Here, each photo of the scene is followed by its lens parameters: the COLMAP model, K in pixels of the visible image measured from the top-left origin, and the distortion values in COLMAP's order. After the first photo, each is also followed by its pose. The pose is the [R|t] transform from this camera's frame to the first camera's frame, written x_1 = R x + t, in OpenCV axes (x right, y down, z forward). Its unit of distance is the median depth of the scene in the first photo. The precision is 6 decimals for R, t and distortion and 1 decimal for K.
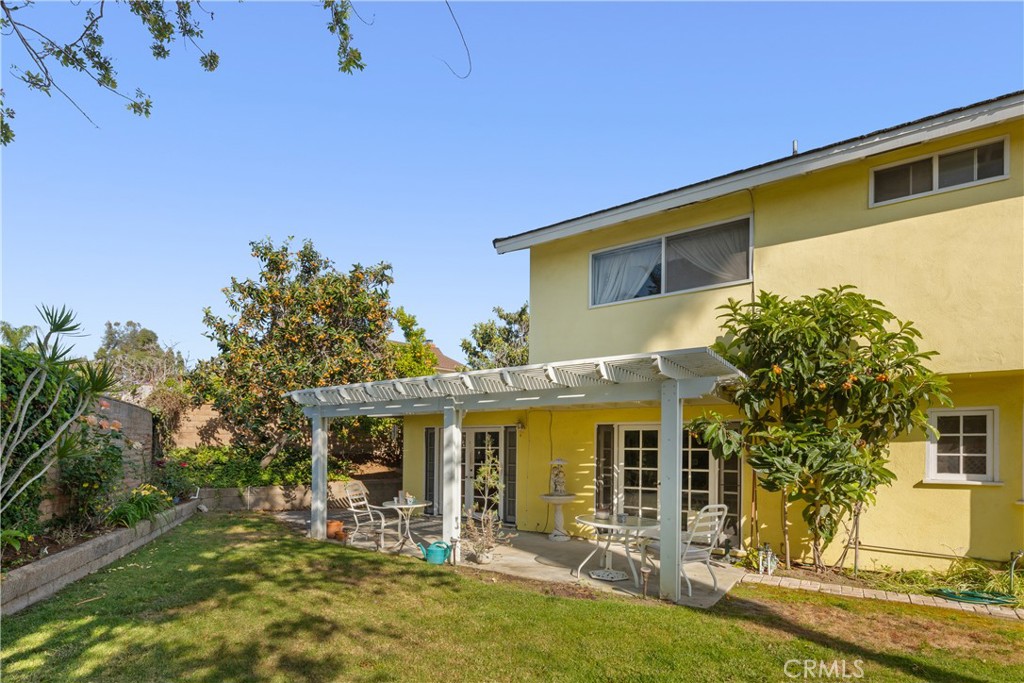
lens RADIAL K [[505.9, 0, 509.0], [0, 505.9, 445.9], [0, 0, 1]] dist [0.004257, 0.000081]
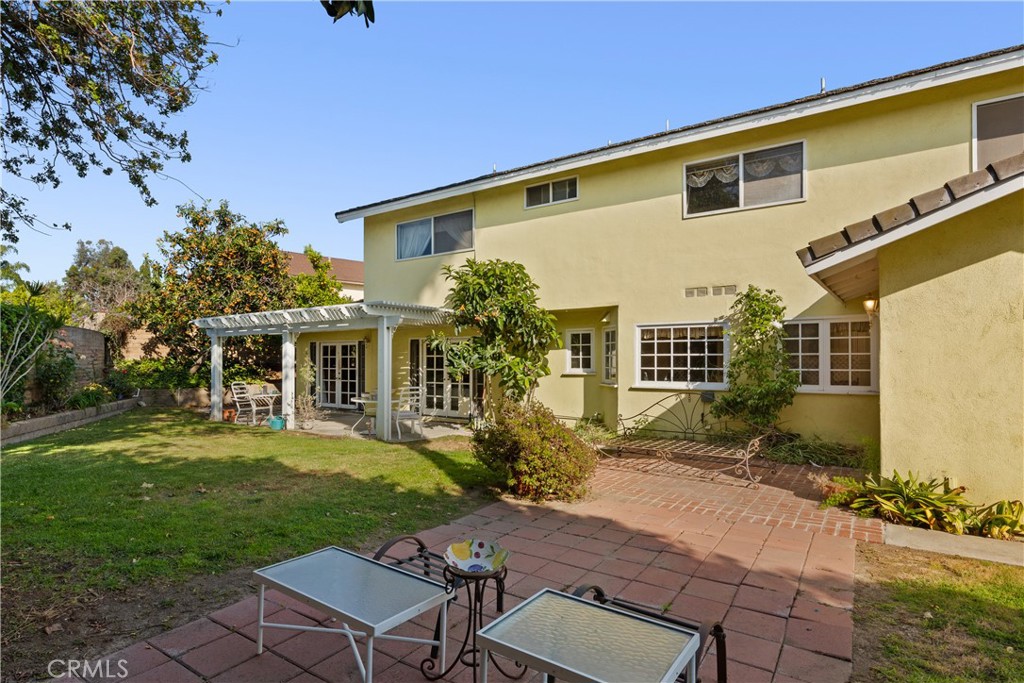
lens RADIAL K [[527.5, 0, 509.9], [0, 527.5, 354.5], [0, 0, 1]] dist [0.002407, -0.000053]
pose [[0.999887, -0.012067, 0.009006, 0.605313], [0.012090, 0.999924, -0.002498, 0.010658], [-0.008975, 0.002606, 0.999956, -0.691844]]
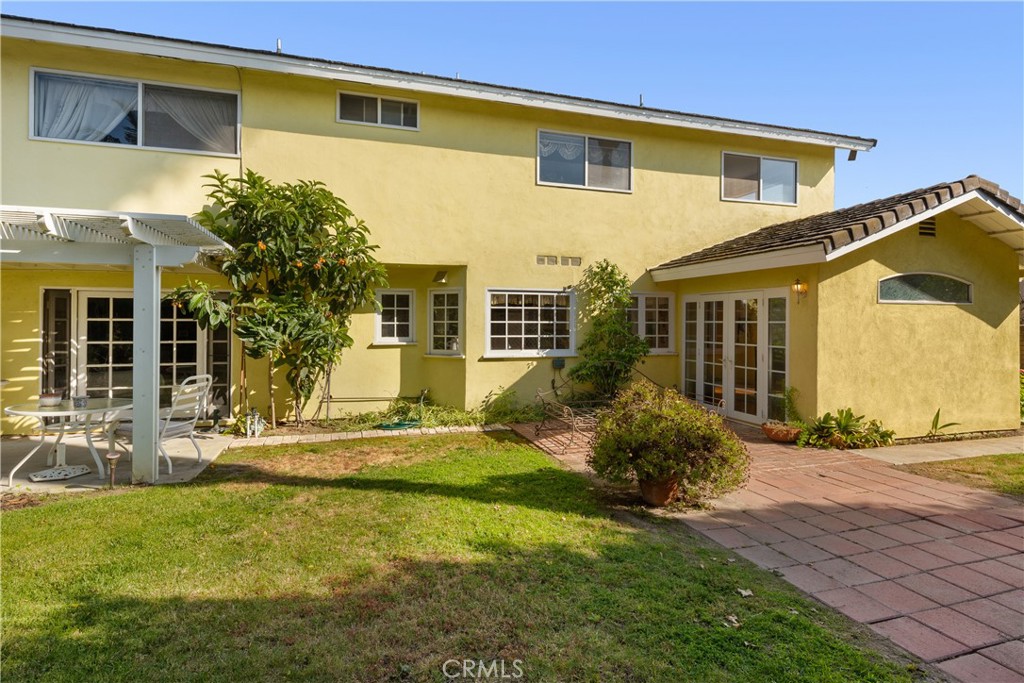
lens RADIAL K [[506.8, 0, 499.6], [0, 506.8, 319.8], [0, 0, 1]] dist [0.001305, -0.001613]
pose [[0.622604, -0.003346, 0.782530, -0.002268], [-0.002333, 0.999978, 0.006131, -0.000494], [-0.782534, -0.005643, 0.622582, -0.065465]]
